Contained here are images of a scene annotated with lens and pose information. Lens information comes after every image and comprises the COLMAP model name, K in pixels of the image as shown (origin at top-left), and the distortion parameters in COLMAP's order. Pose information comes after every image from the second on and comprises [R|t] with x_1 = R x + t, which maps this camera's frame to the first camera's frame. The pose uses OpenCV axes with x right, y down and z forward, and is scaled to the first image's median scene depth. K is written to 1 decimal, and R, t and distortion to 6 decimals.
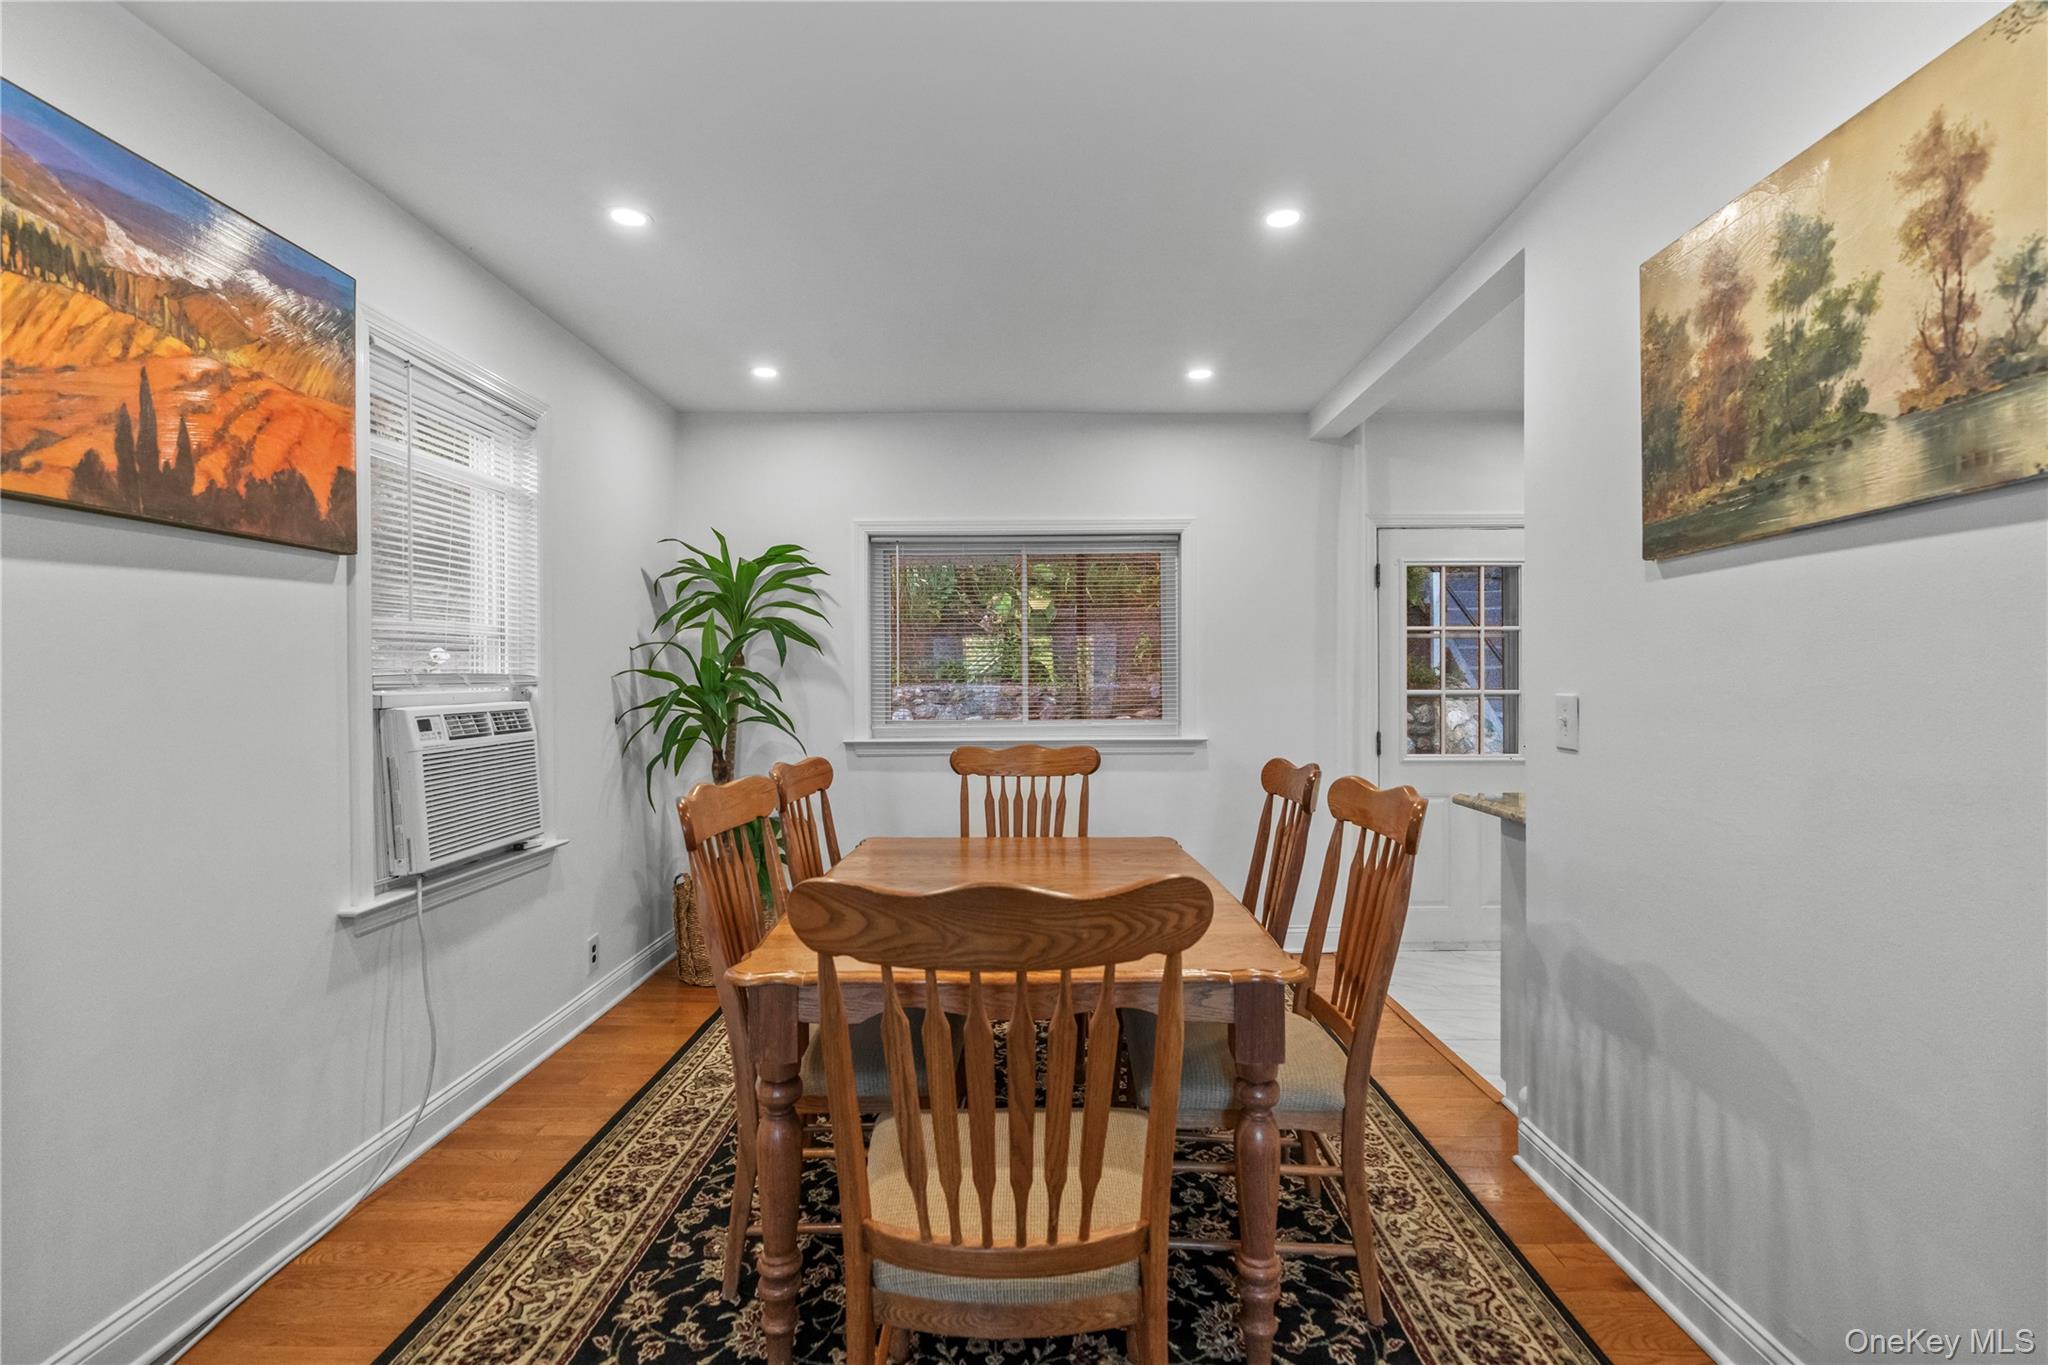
lens RADIAL K [[934.4, 0, 1020.2], [0, 934.4, 673.8], [0, 0, 1]] dist [-0.011336, 0.004306]
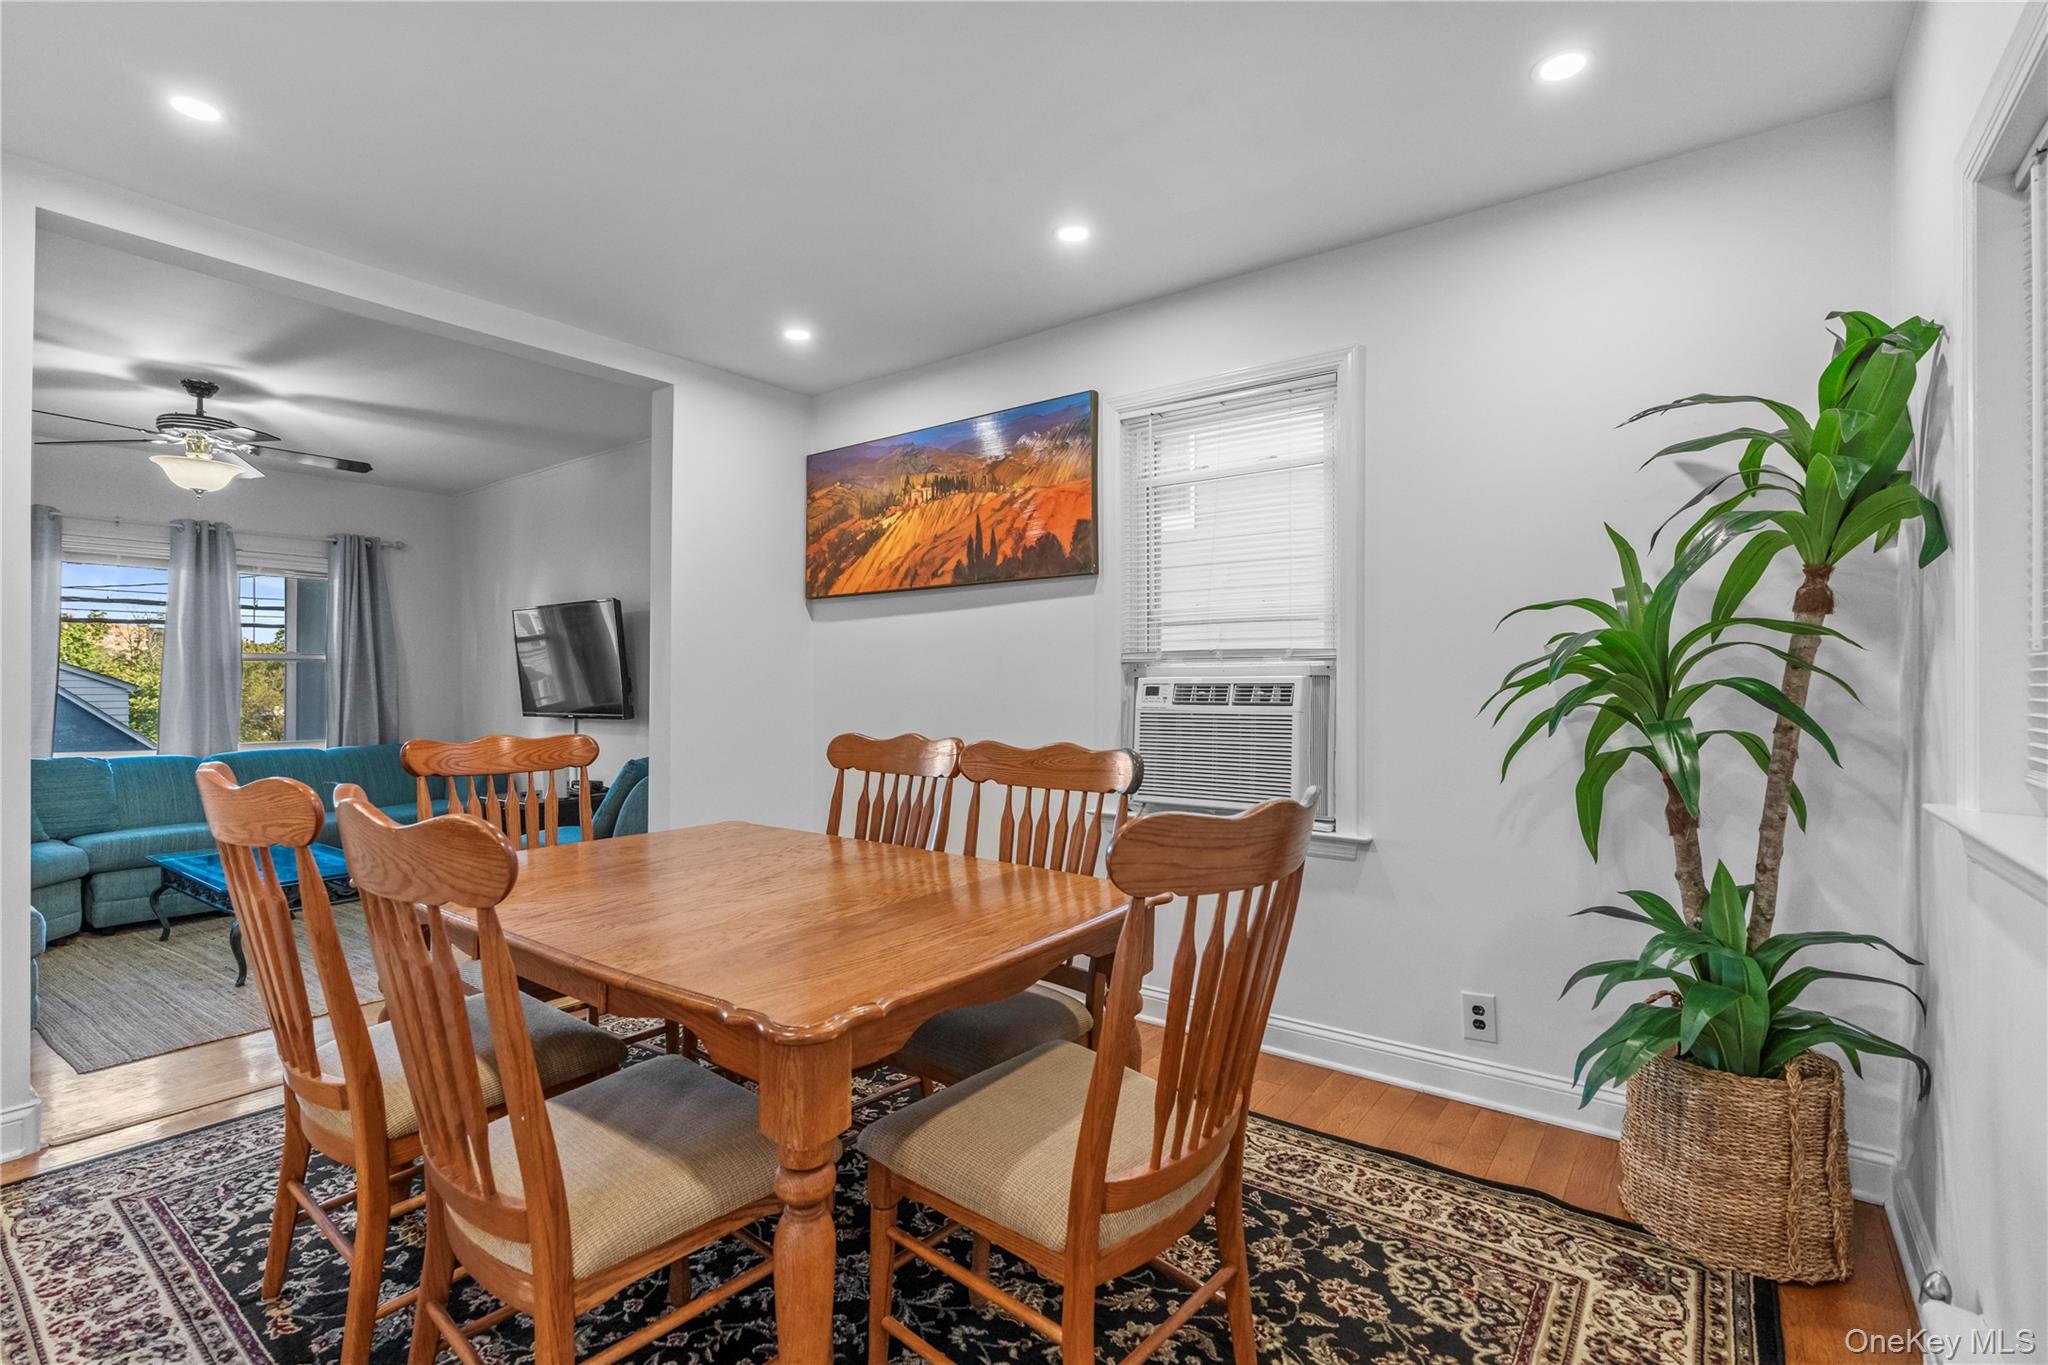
lens RADIAL K [[934.4, 0, 1020.2], [0, 934.4, 673.8], [0, 0, 1]] dist [-0.011336, 0.004306]
pose [[-0.593451, 0.001075, -0.804869, 0.651423], [0.006445, 0.999973, -0.003417, 0.044527], [0.804844, -0.007216, -0.593442, 2.066095]]
